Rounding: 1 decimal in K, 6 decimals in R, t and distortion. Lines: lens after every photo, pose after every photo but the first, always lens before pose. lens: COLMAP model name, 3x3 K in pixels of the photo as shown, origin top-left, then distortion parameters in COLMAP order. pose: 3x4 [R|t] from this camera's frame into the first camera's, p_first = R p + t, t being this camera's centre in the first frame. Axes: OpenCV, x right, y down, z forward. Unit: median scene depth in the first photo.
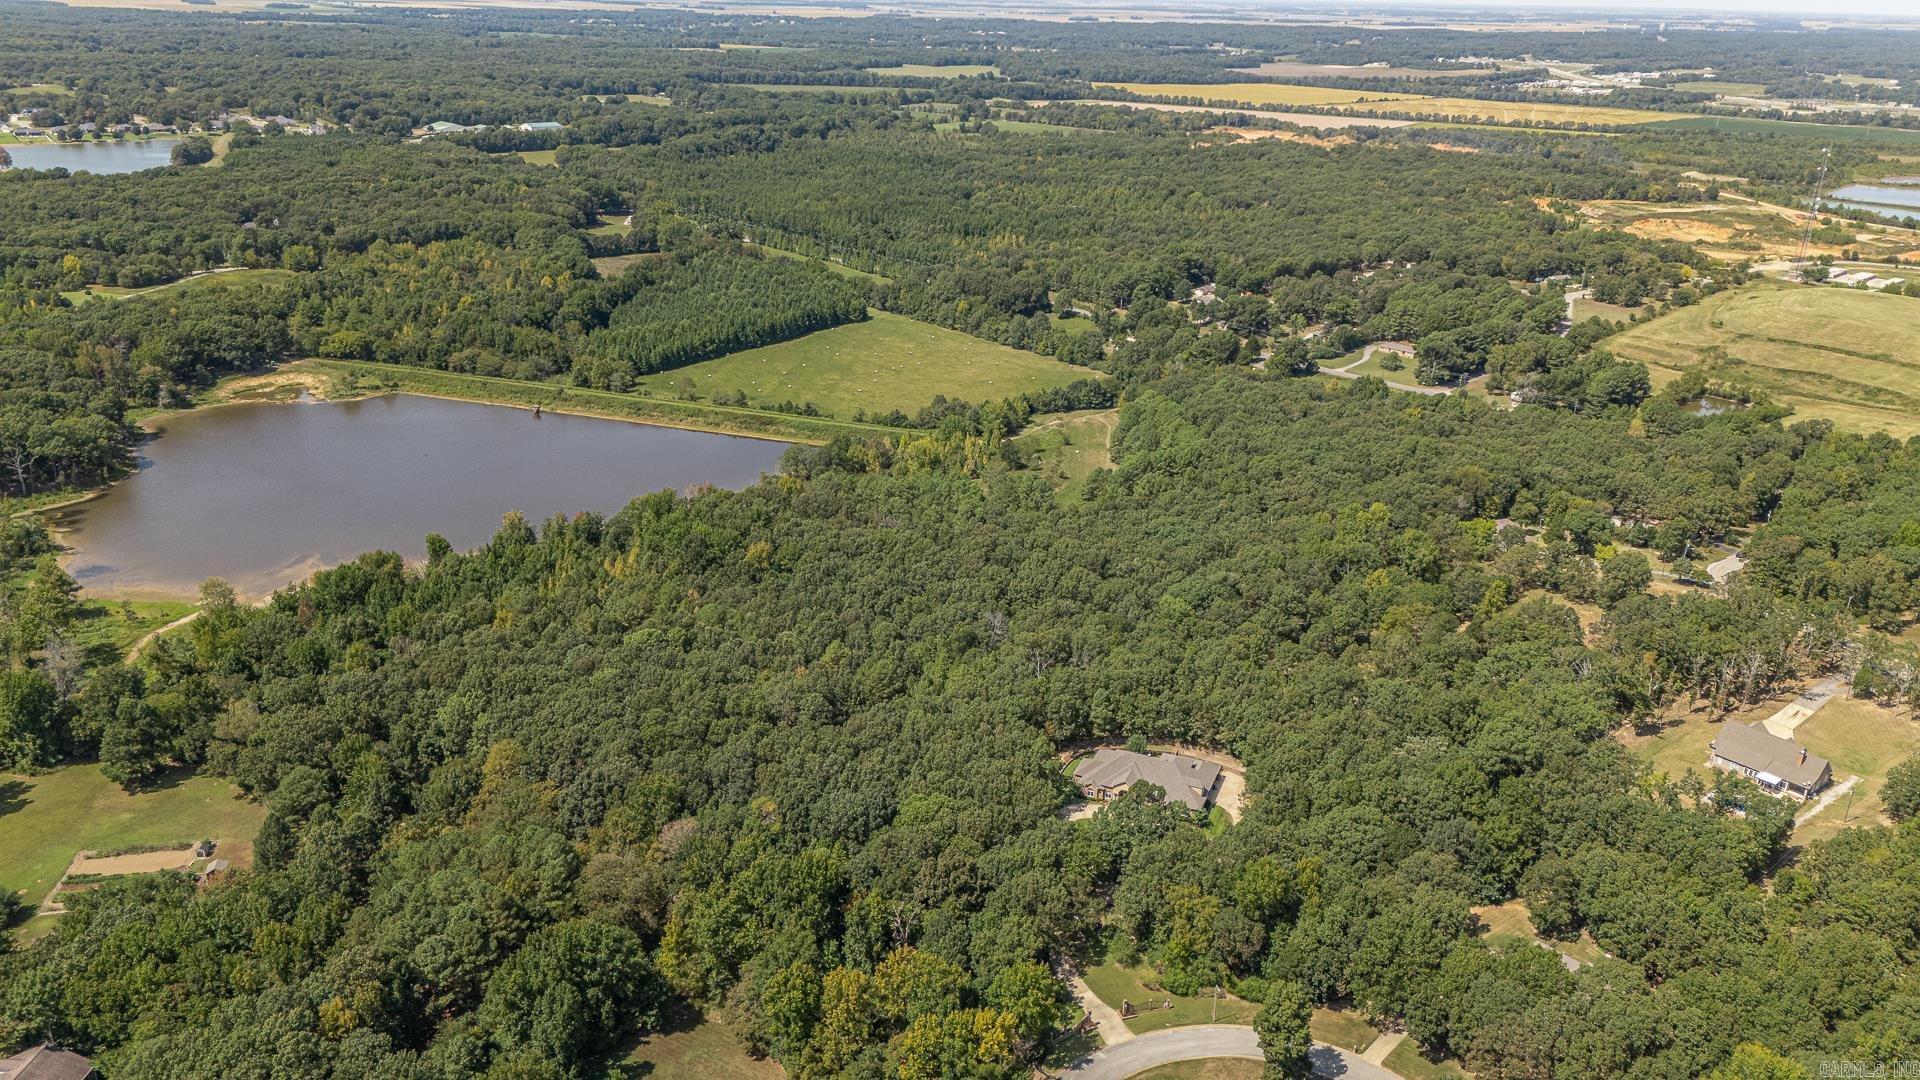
lens RADIAL K [[1411.0, 0, 965.0], [0, 1411.0, 553.4], [0, 0, 1]] dist [0.068692, -0.057504]
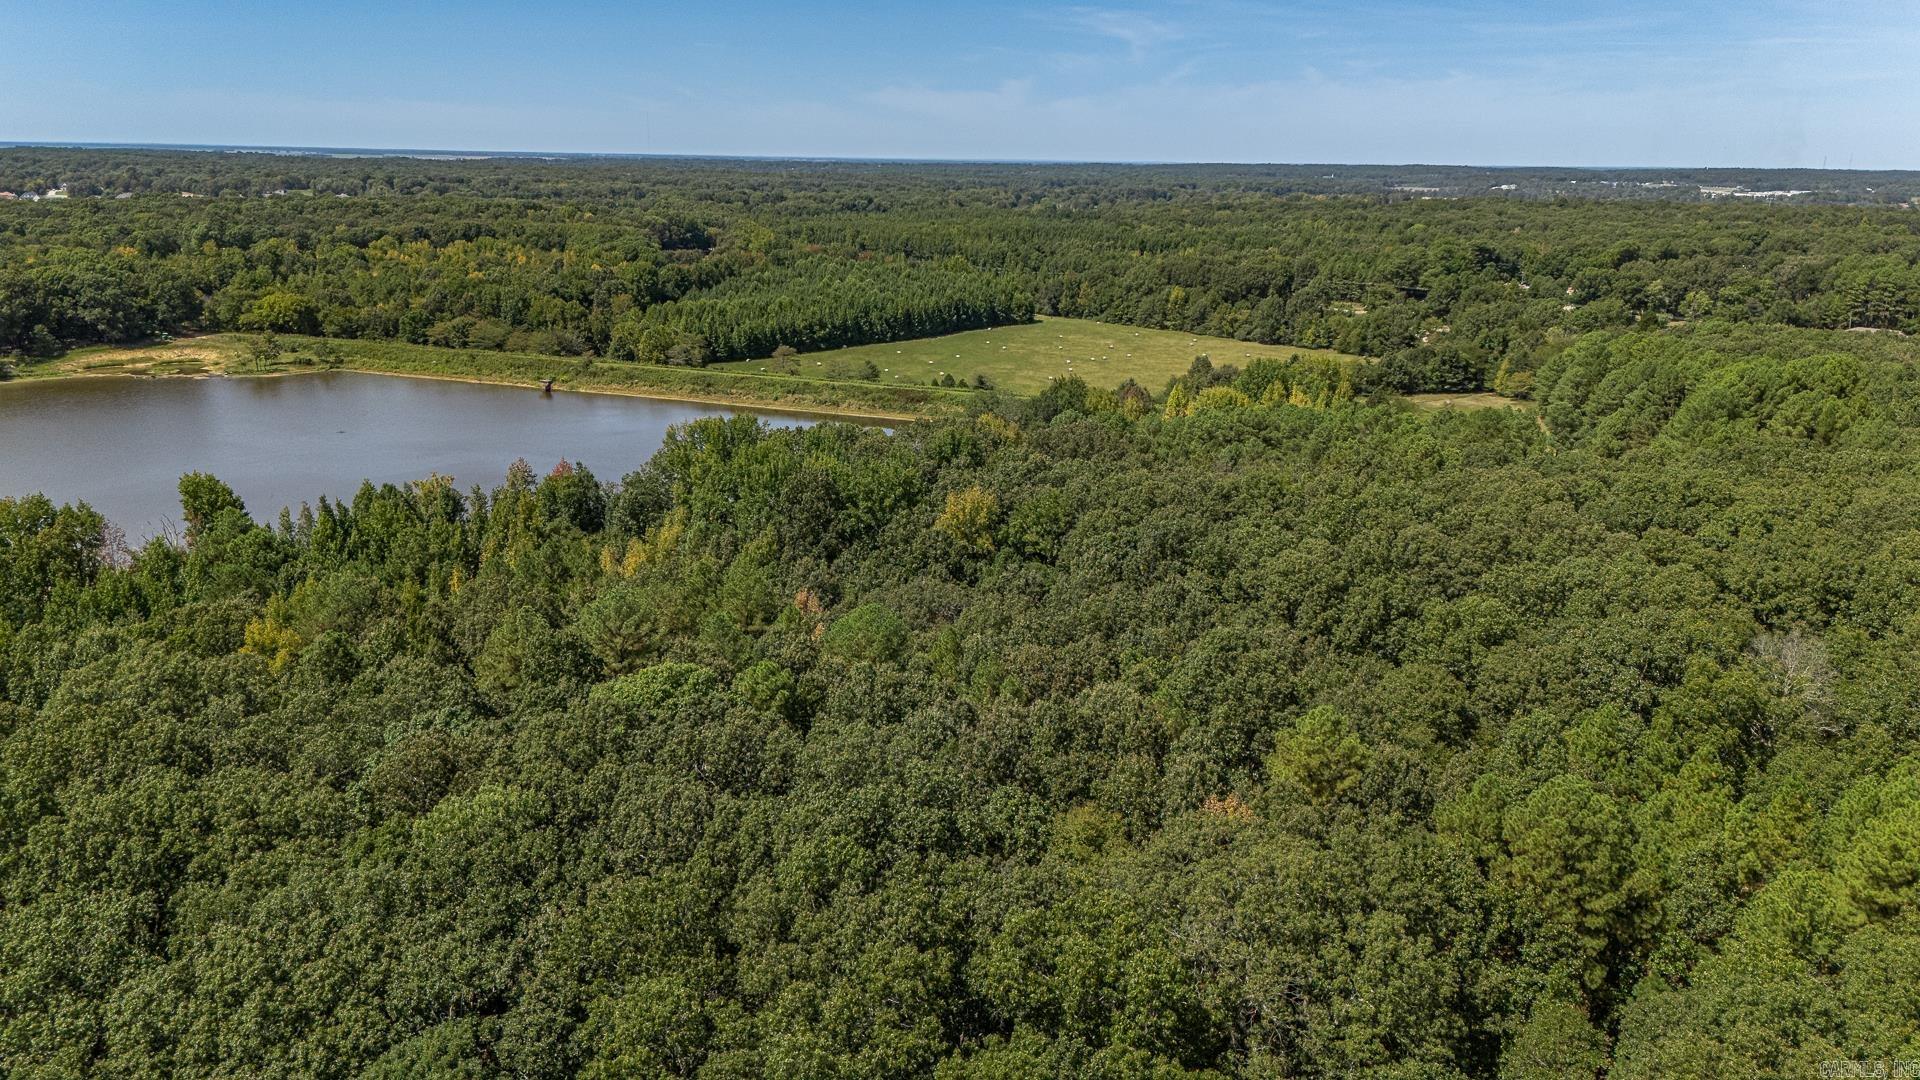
lens RADIAL K [[1411.0, 0, 962.2], [0, 1411.0, 535.8], [0, 0, 1]] dist [0.068692, -0.057504]
pose [[0.998177, 0.004484, -0.060181, -0.079765], [-0.011691, 0.992713, -0.119937, 0.034544], [0.059204, 0.120422, 0.990956, 0.389773]]
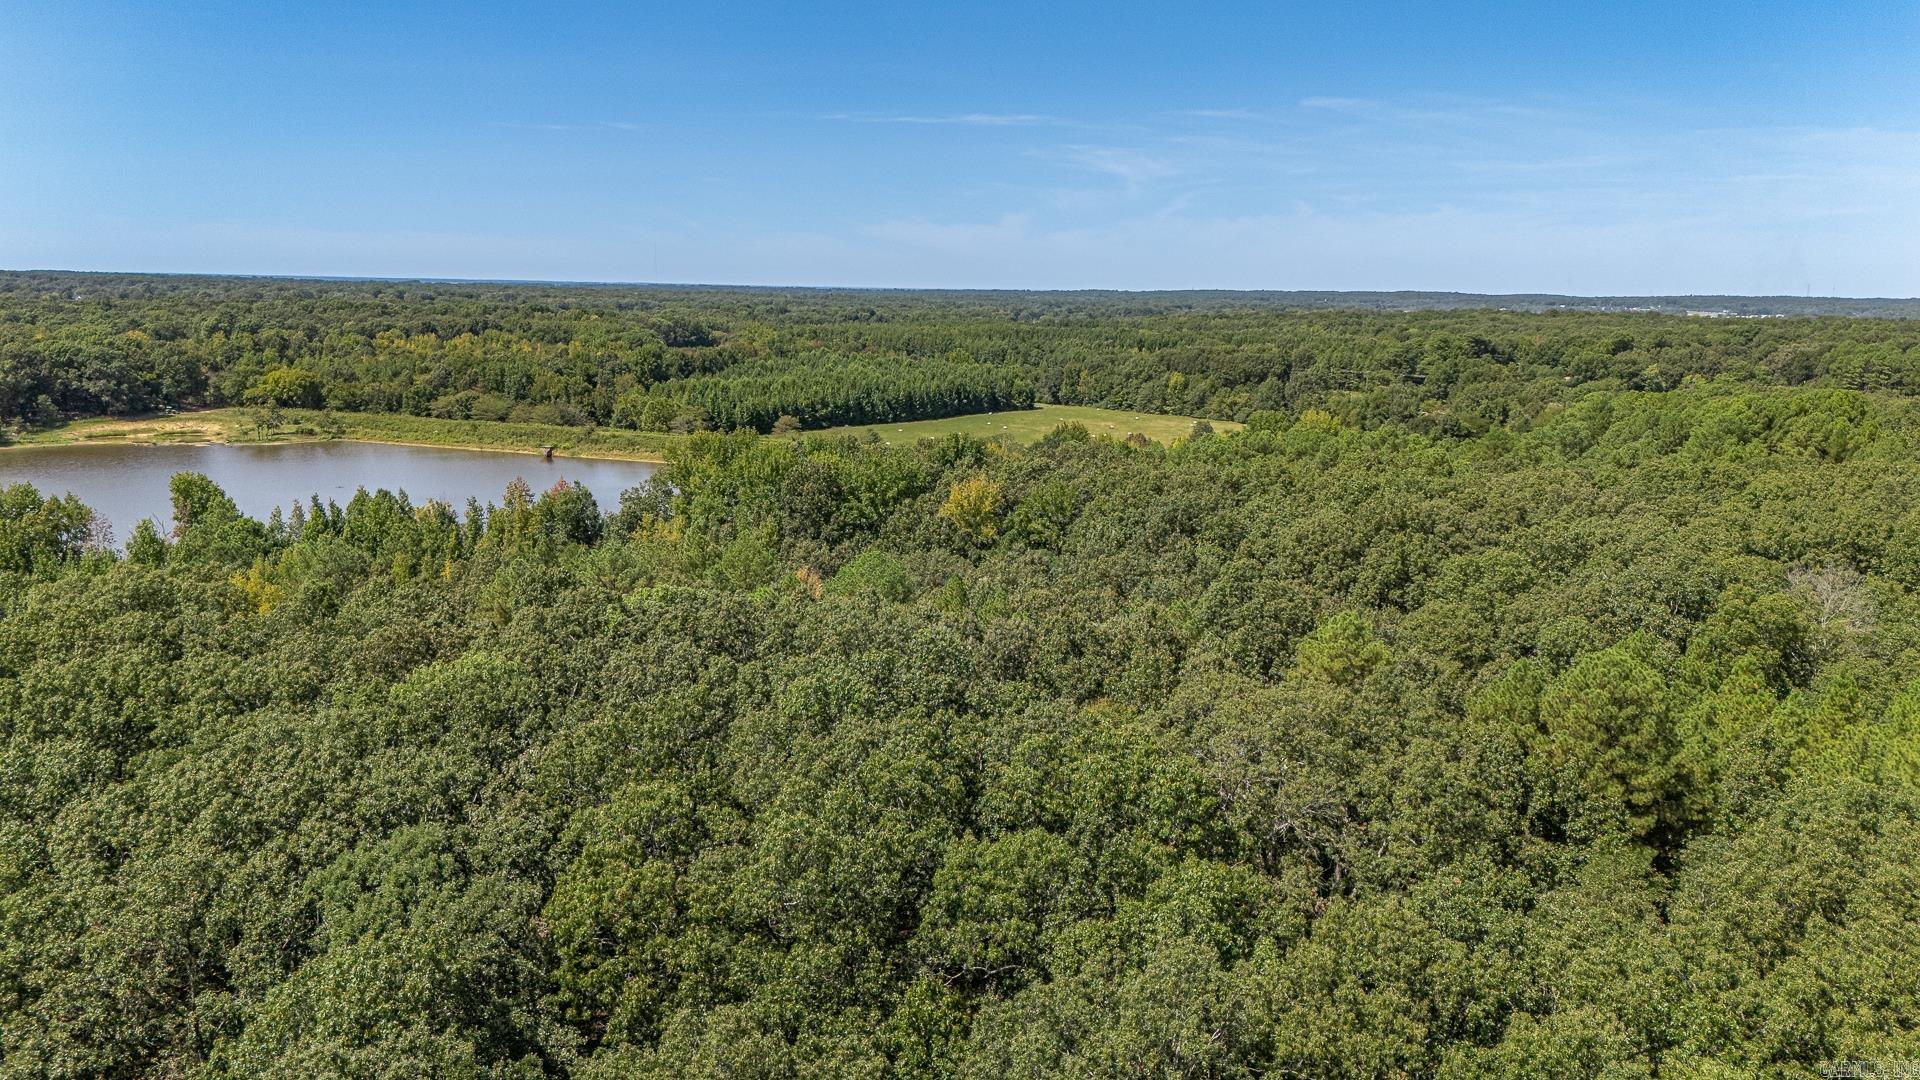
lens RADIAL K [[1411.0, 0, 962.3], [0, 1411.0, 534.3], [0, 0, 1]] dist [0.068692, -0.057504]
pose [[0.998193, 0.000456, -0.060092, -0.080795], [-0.012877, 0.978367, -0.206475, 0.057266], [0.058698, 0.206876, 0.976605, 0.398729]]
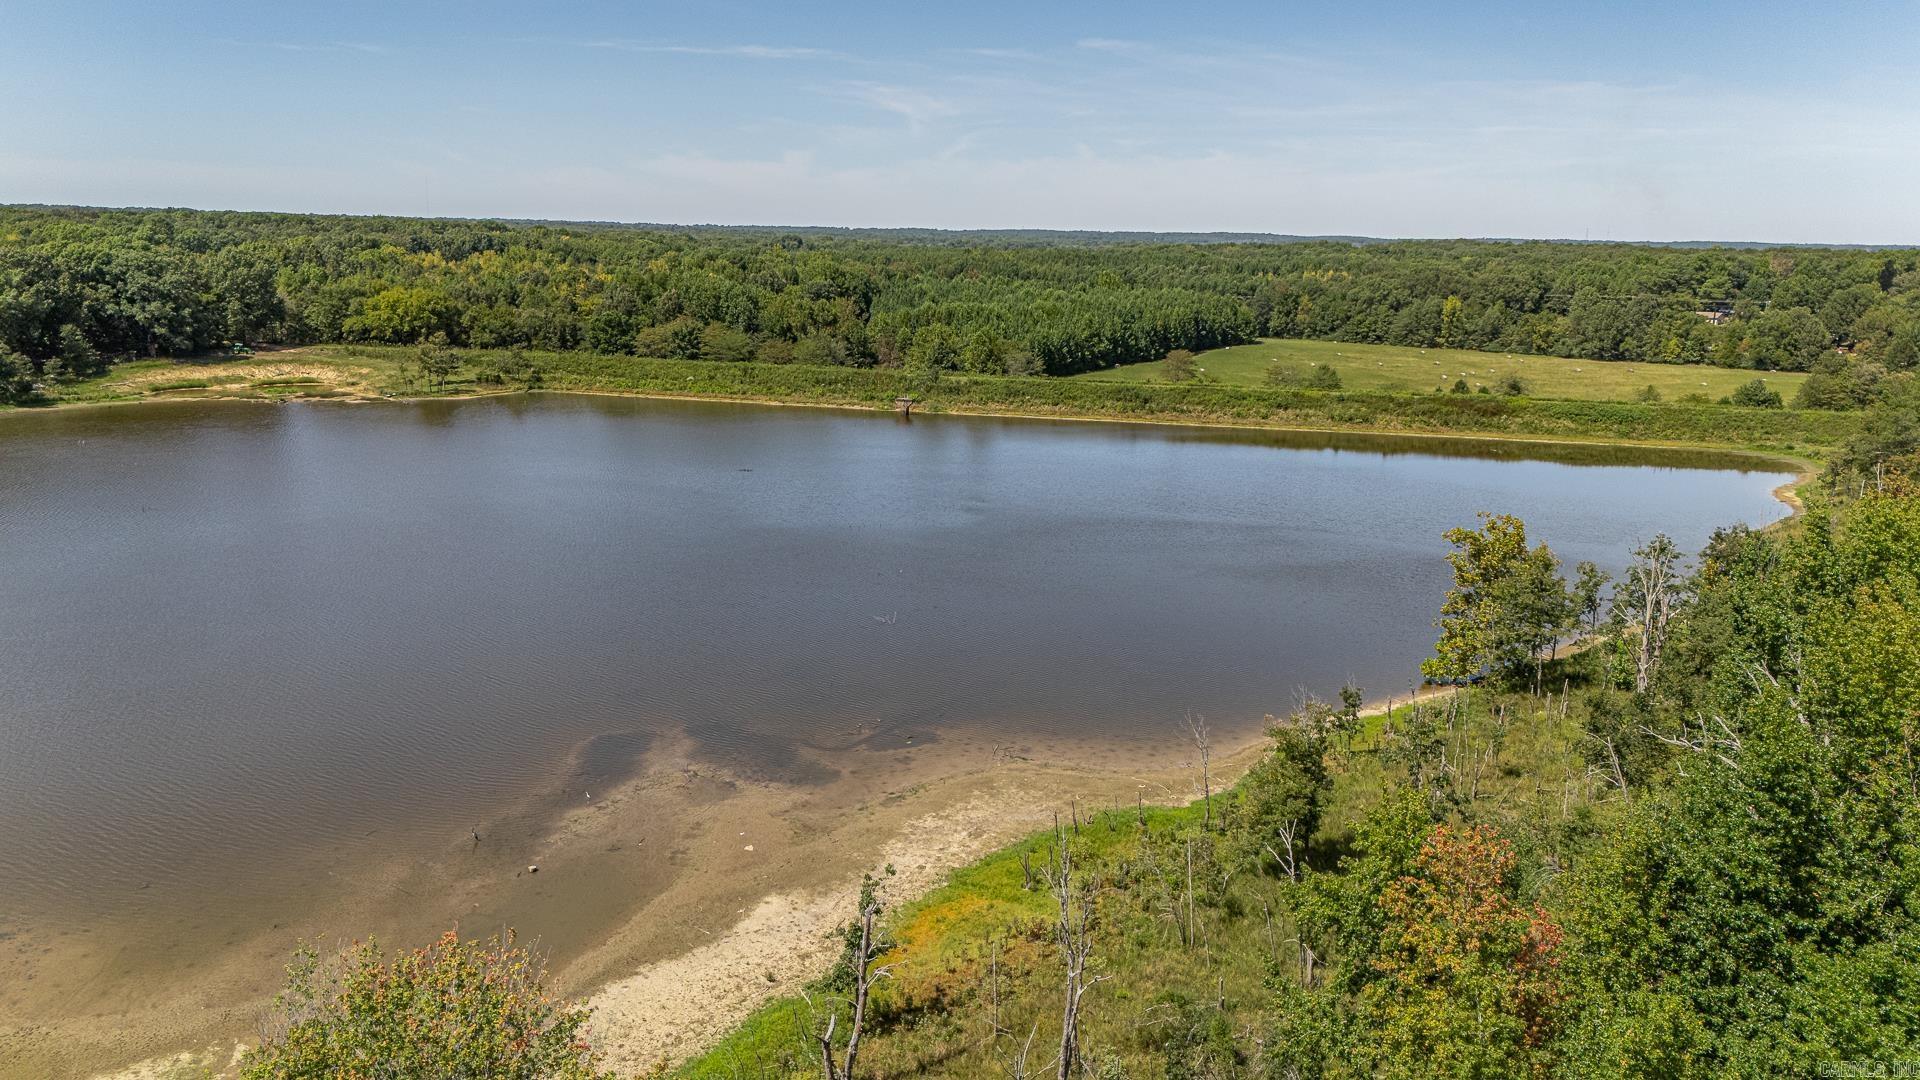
lens RADIAL K [[1411.0, 0, 959.7], [0, 1411.0, 548.0], [0, 0, 1]] dist [0.068692, -0.057504]
pose [[0.996032, -0.023117, 0.085939, -0.310395], [0.036374, 0.987077, -0.156063, 0.006103], [-0.081220, 0.158570, 0.984001, 0.571846]]
